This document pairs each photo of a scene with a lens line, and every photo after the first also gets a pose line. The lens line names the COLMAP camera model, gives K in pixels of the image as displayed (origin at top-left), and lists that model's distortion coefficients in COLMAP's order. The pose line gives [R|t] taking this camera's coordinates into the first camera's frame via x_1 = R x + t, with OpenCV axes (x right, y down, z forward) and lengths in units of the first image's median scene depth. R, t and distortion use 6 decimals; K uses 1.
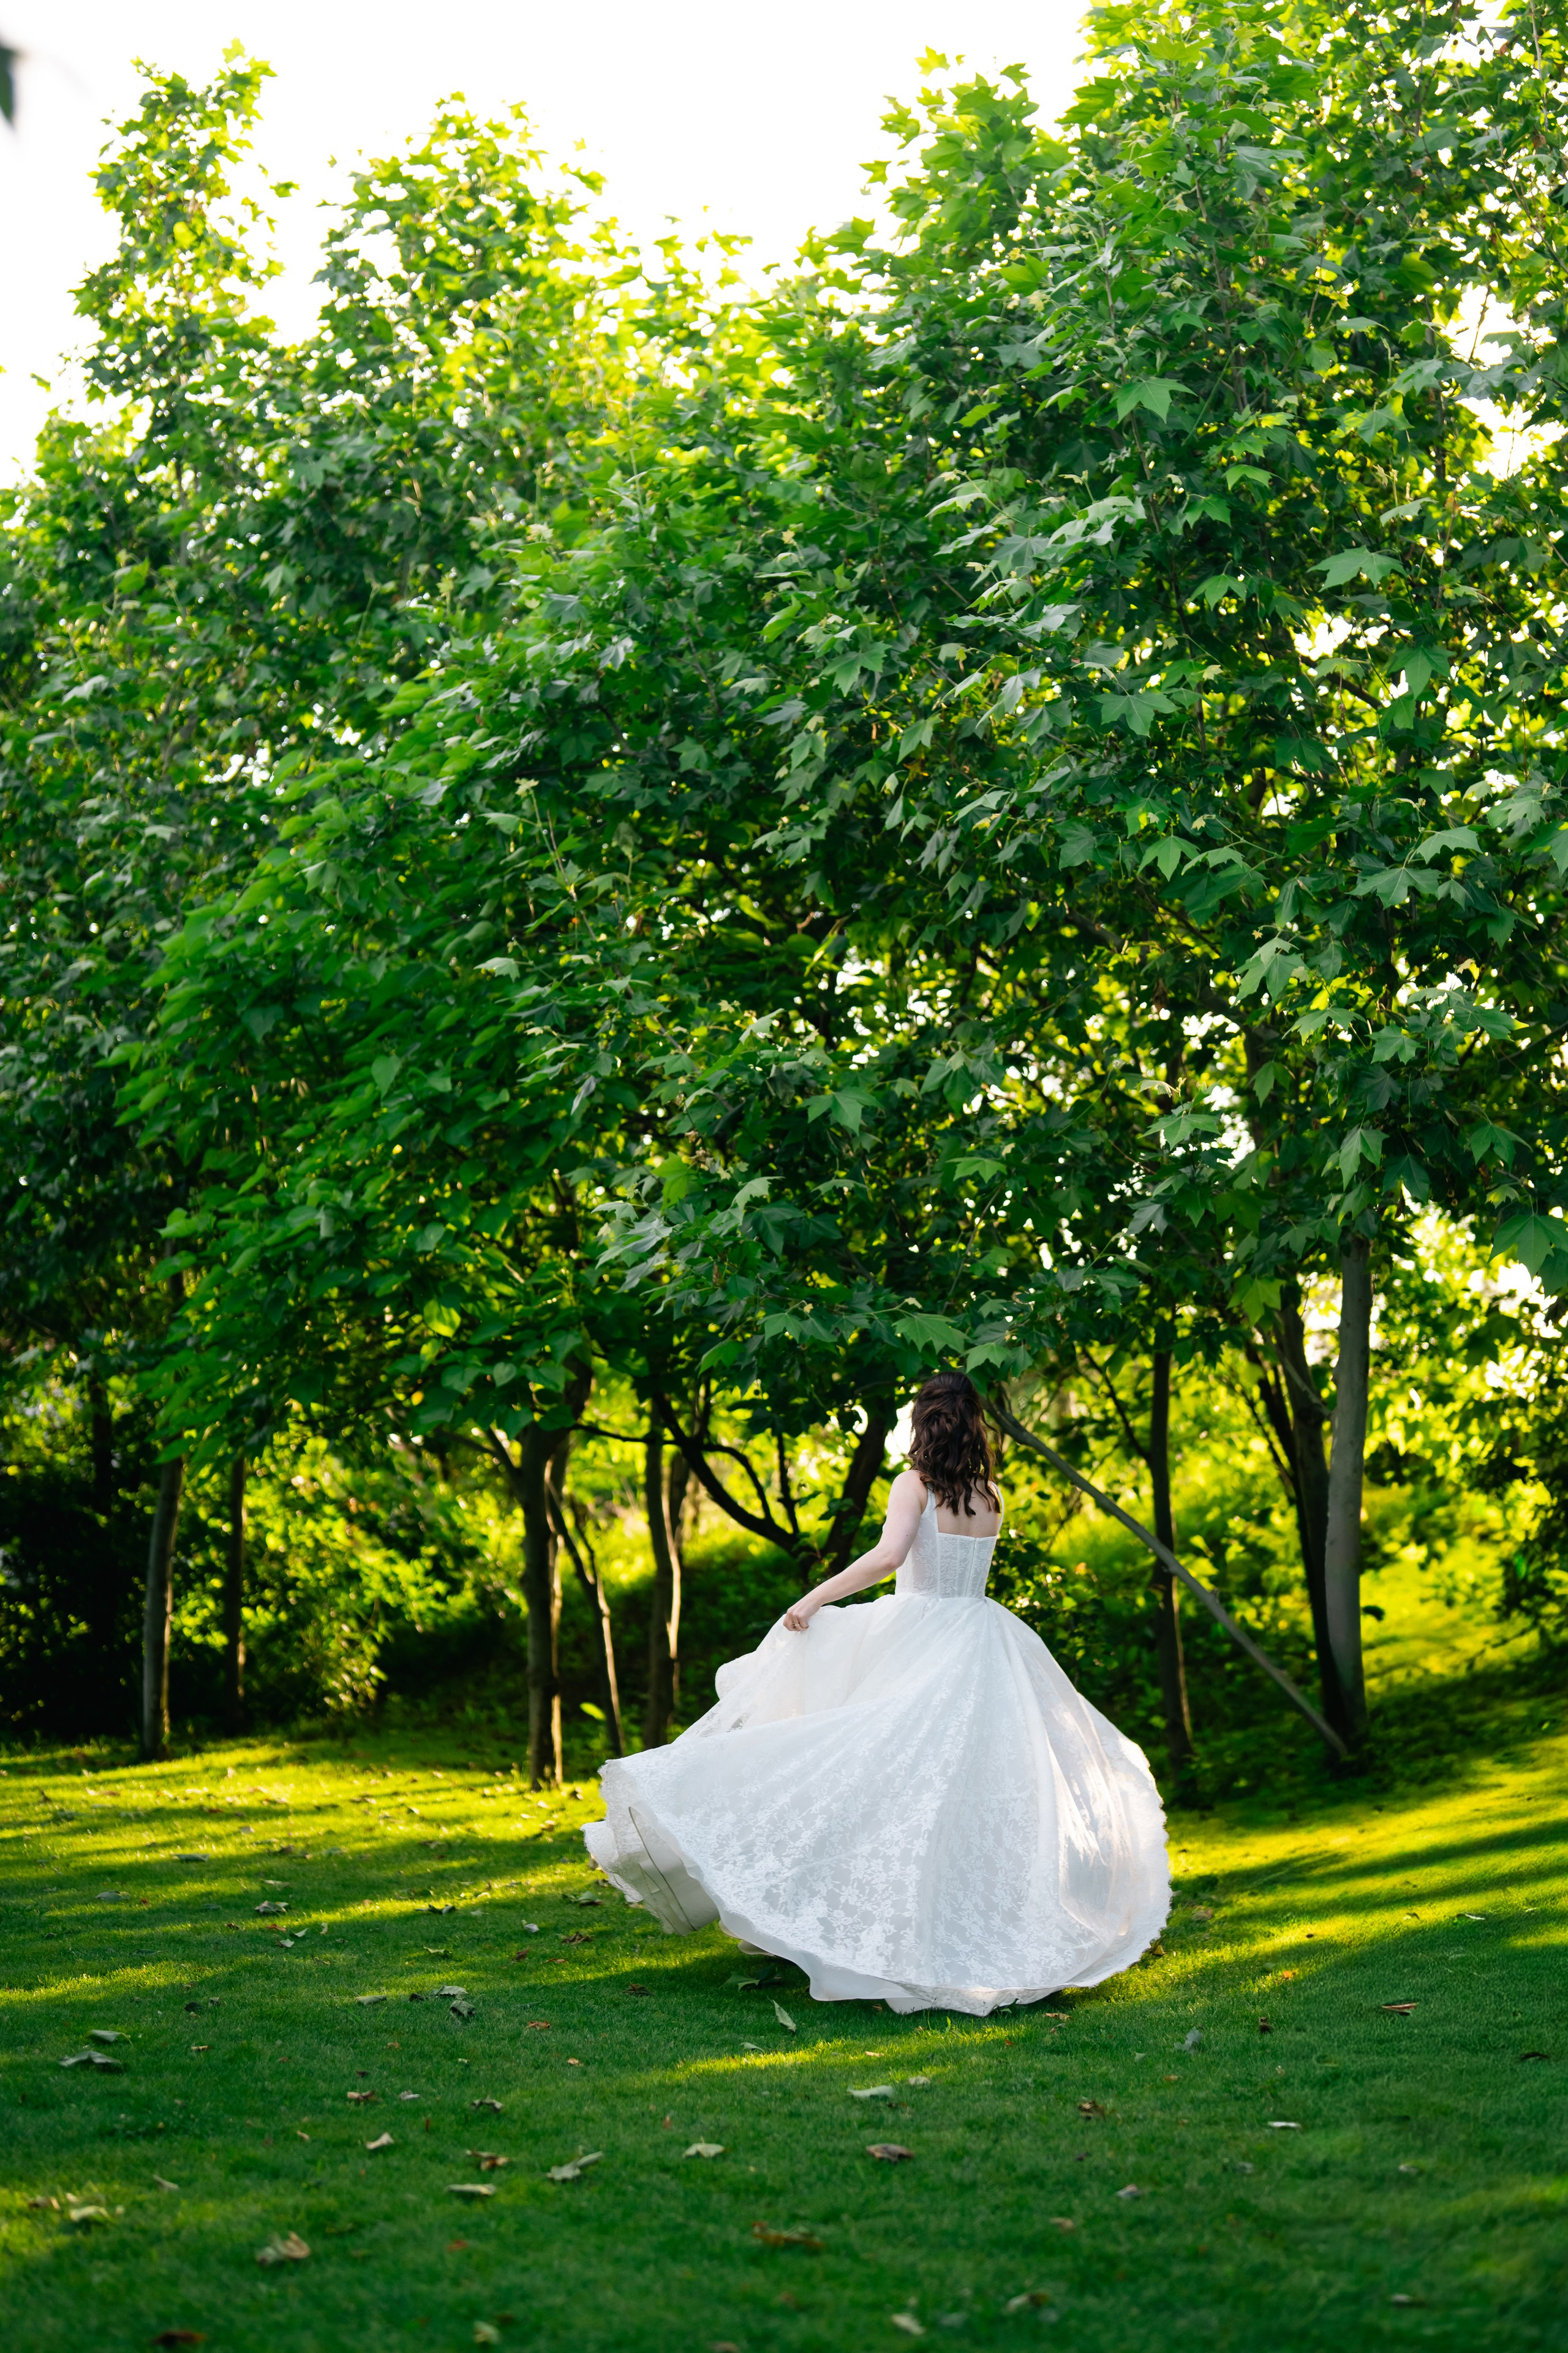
lens RADIAL K [[3734.5, 0, 848.5], [0, 3734.5, 1135.6], [0, 0, 1]] dist [-0.170941, 1.247731]
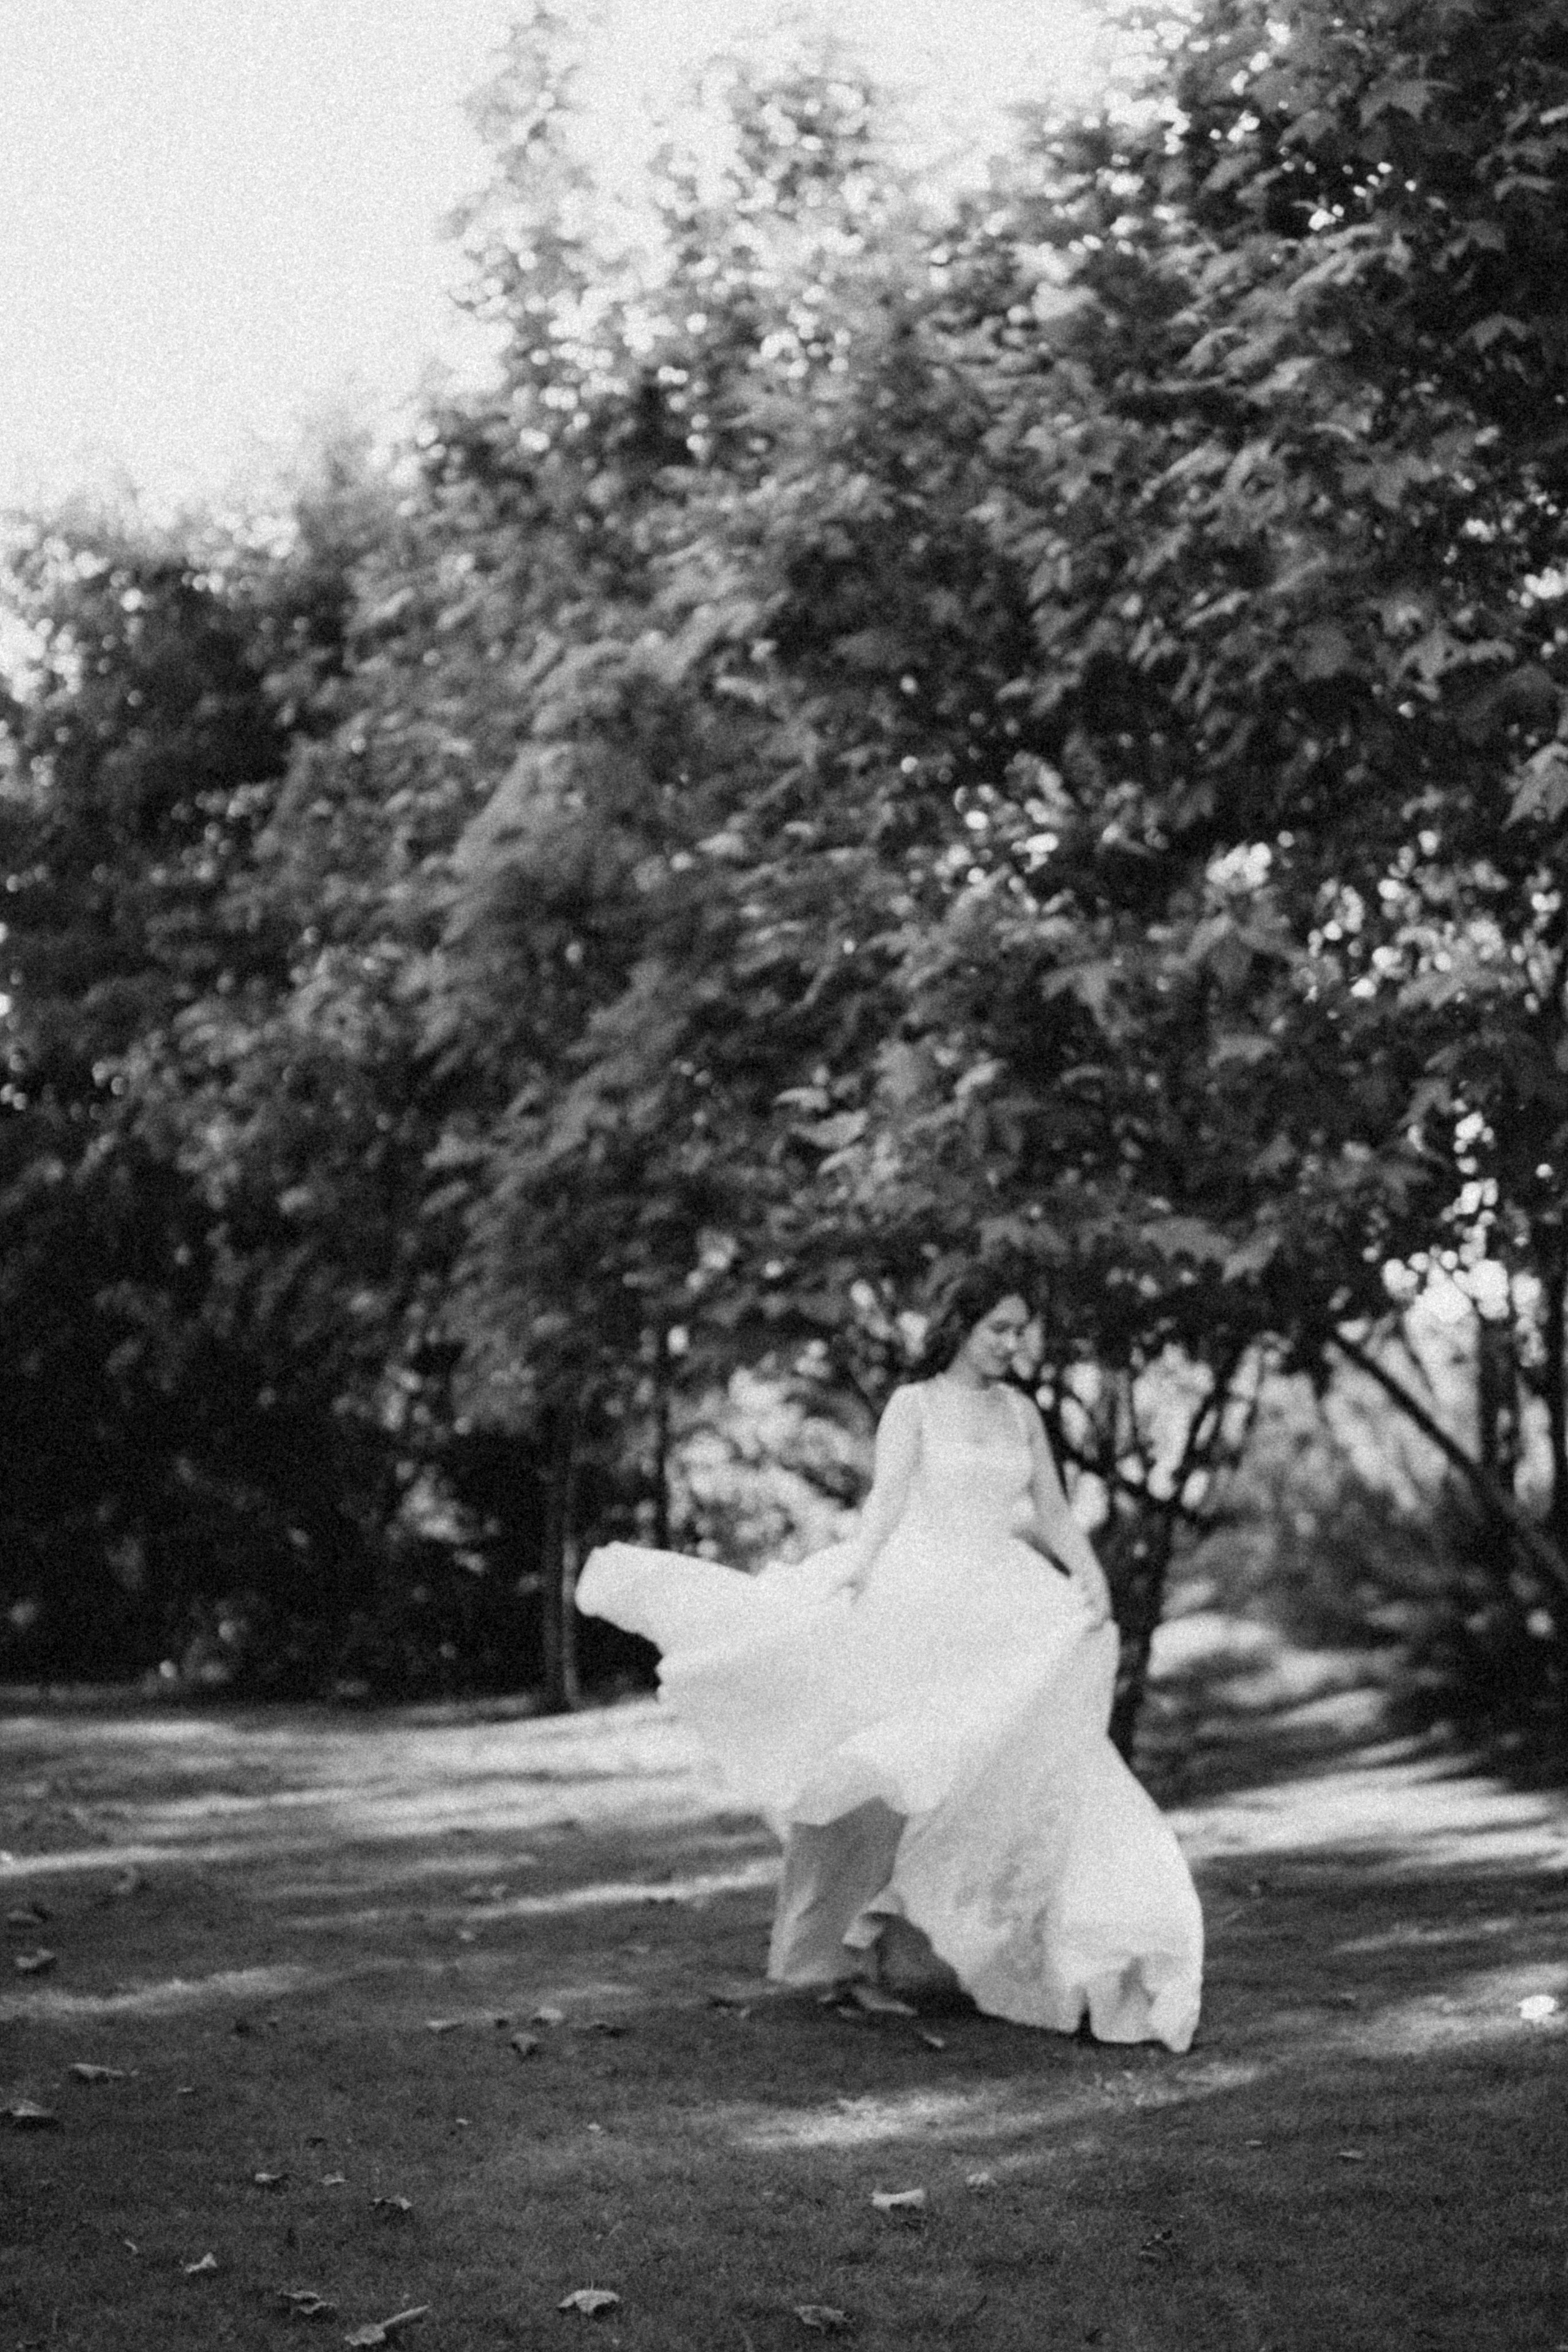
lens RADIAL K [[3404.2, 0, 784.0], [0, 3404.2, 1176.0], [0, 0, 1]] dist [-0.110587, 0.823089]
pose [[0.980742, -0.023128, -0.193935, 0.063691], [0.025844, 0.999600, 0.011487, 0.020405], [0.193592, -0.016277, 0.980947, 0.164169]]
